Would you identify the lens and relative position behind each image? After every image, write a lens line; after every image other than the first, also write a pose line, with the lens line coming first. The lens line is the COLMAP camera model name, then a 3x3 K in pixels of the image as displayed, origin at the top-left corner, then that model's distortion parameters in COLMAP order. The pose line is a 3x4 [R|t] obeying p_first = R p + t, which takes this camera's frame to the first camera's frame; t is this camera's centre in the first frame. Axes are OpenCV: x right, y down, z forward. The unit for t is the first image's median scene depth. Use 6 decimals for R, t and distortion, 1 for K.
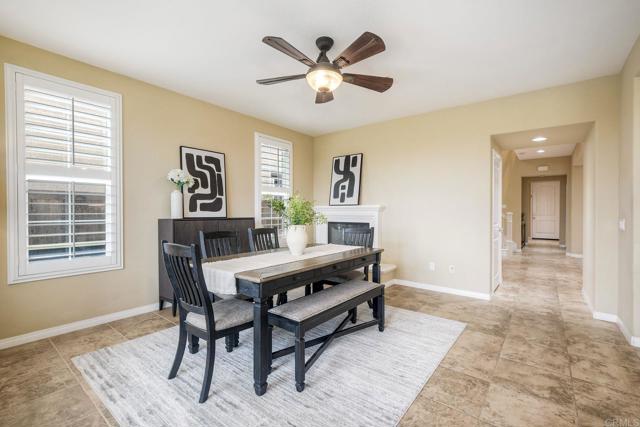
lens RADIAL K [[285.7, 0, 323.9], [0, 285.7, 210.1], [0, 0, 1]] dist [-0.001631, 0.001230]
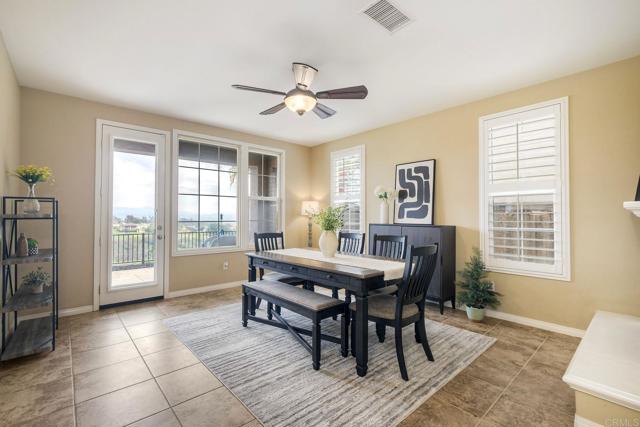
lens RADIAL K [[285.7, 0, 324.2], [0, 285.7, 217.7], [0, 0, 1]] dist [-0.001631, 0.001230]
pose [[-0.171253, 0.000784, -0.985227, 0.717712], [-0.005865, 0.999981, 0.001815, 0.002372], [0.985210, 0.006089, -0.171246, 0.847698]]
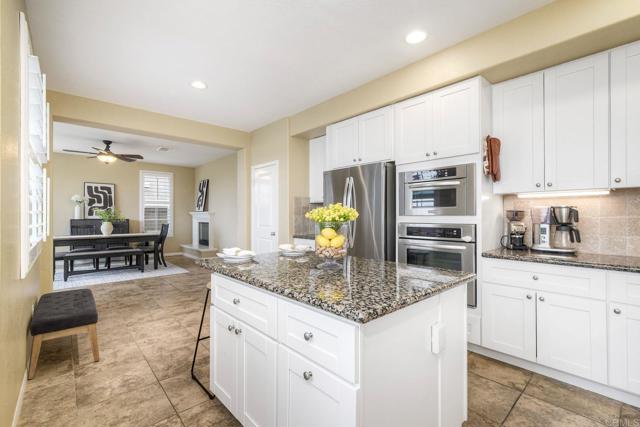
lens RADIAL K [[285.7, 0, 320.8], [0, 285.7, 212.5], [0, 0, 1]] dist [-0.001631, 0.001230]
pose [[0.987430, 0.003738, -0.158010, 1.327792], [-0.004984, 0.999960, -0.007490, -0.009033], [0.157976, 0.008184, 0.987409, -0.638216]]
